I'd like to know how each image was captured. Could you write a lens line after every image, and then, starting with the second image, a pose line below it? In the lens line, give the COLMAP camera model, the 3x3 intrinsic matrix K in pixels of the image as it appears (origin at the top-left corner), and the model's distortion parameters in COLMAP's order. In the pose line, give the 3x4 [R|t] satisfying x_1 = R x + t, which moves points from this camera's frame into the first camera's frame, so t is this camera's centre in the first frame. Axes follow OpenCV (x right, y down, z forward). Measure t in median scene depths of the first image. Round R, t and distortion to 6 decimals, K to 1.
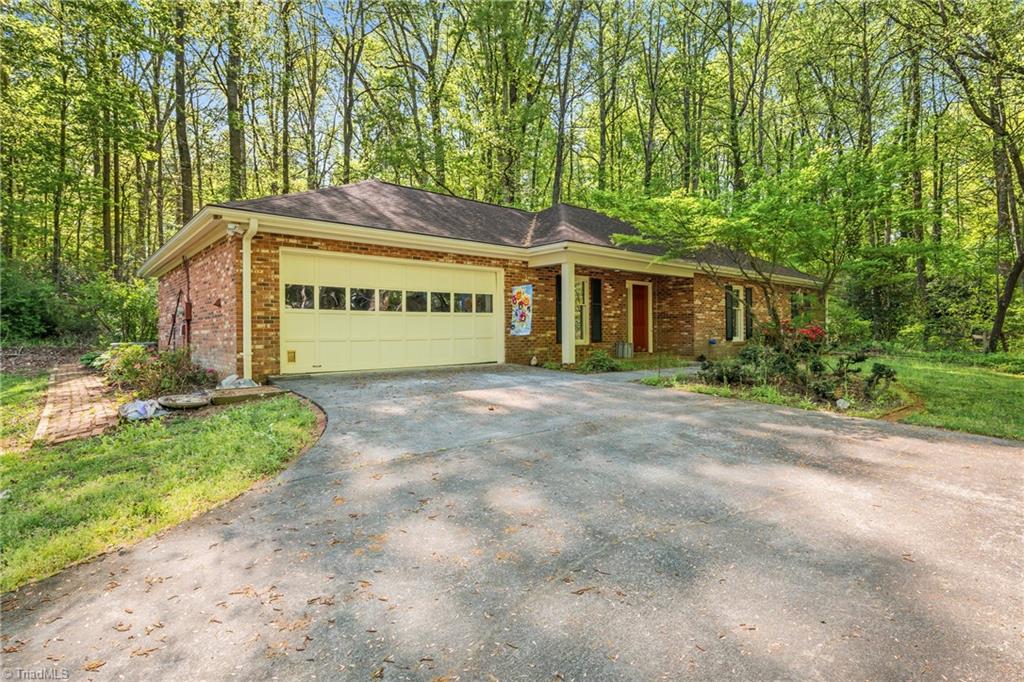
lens RADIAL K [[499.4, 0, 515.6], [0, 499.4, 331.7], [0, 0, 1]] dist [0.003903, -0.000123]
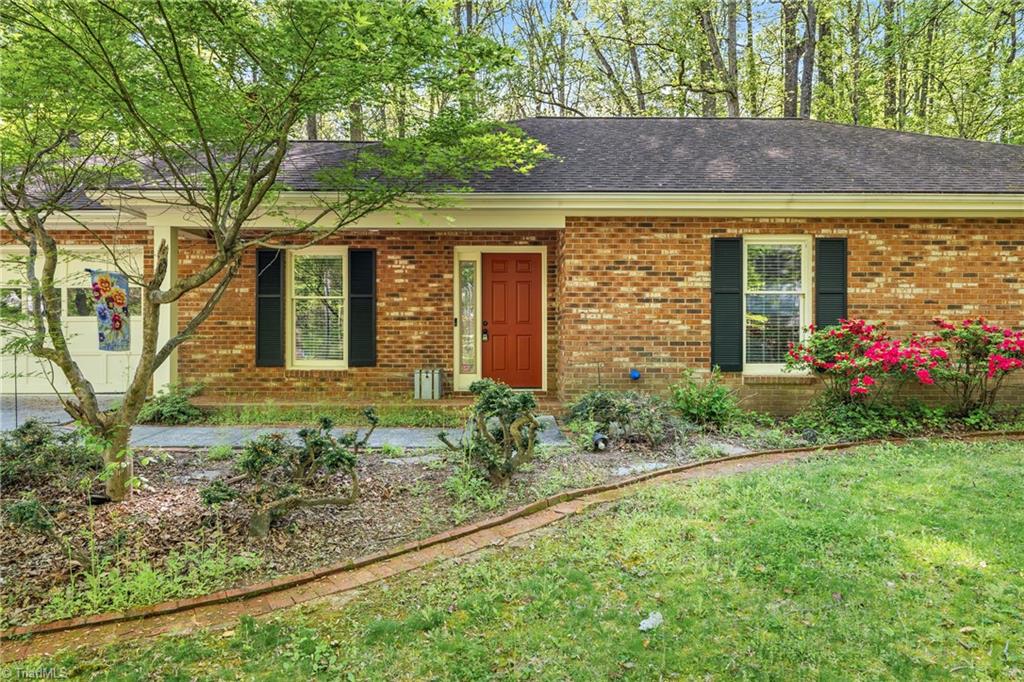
lens RADIAL K [[716.8, 0, 511.4], [0, 716.8, 339.8], [0, 0, 1]] dist [0.001814, 0.000367]
pose [[0.763059, 0.006871, -0.646293, 0.975420], [-0.005912, 0.999976, 0.003651, -0.014072], [0.646302, 0.001035, 0.763081, 0.637004]]
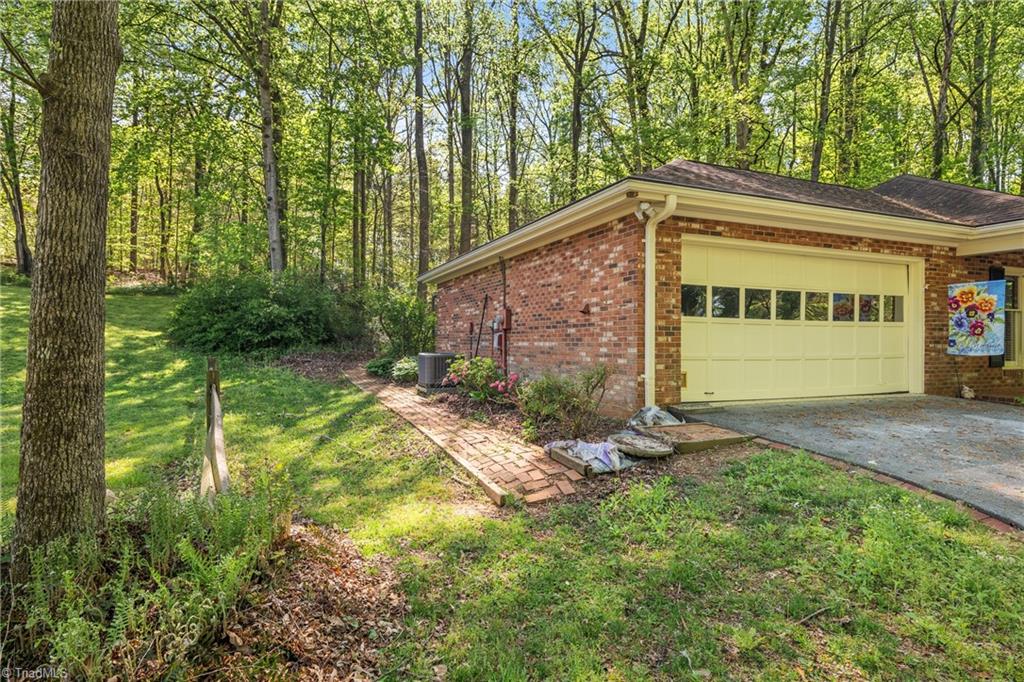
lens RADIAL K [[499.4, 0, 503.6], [0, 499.4, 342.6], [0, 0, 1]] dist [0.003903, -0.000123]
pose [[0.952769, 0.015711, -0.303290, -0.393080], [-0.013439, 0.999864, 0.009577, -0.008244], [0.303400, -0.005049, 0.952850, 0.161700]]
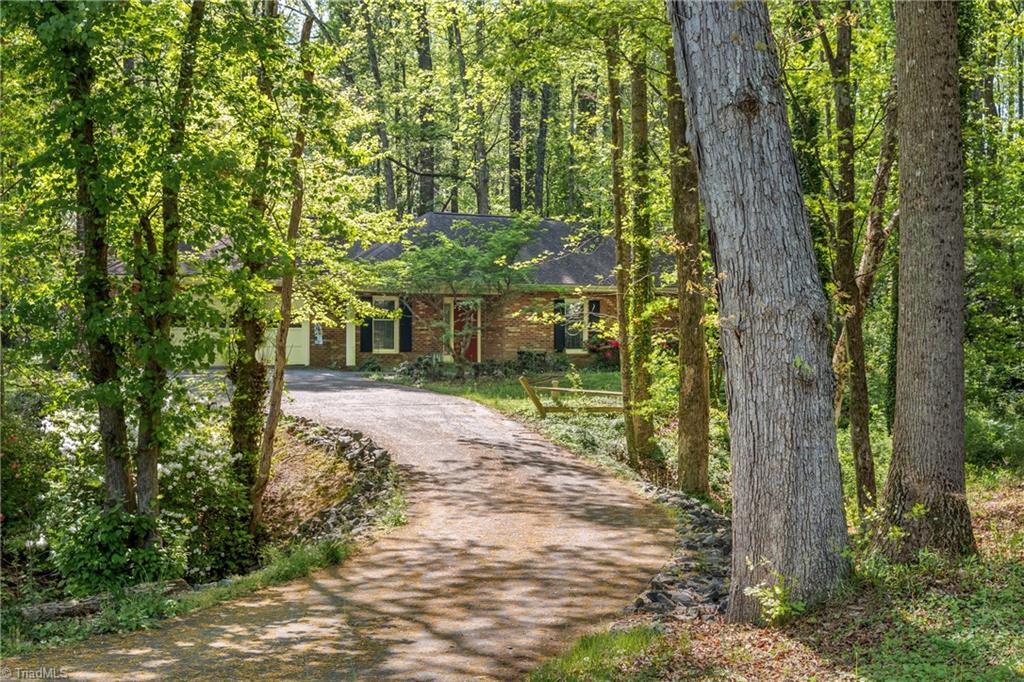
lens RADIAL K [[1321.0, 0, 512.1], [0, 1321.0, 341.5], [0, 0, 1]] dist [0.002538, 0.000000]
pose [[0.977819, 0.006069, -0.209361, 1.313349], [-0.007071, 0.999967, -0.004038, 0.009481], [0.209330, 0.005429, 0.977830, -2.470175]]
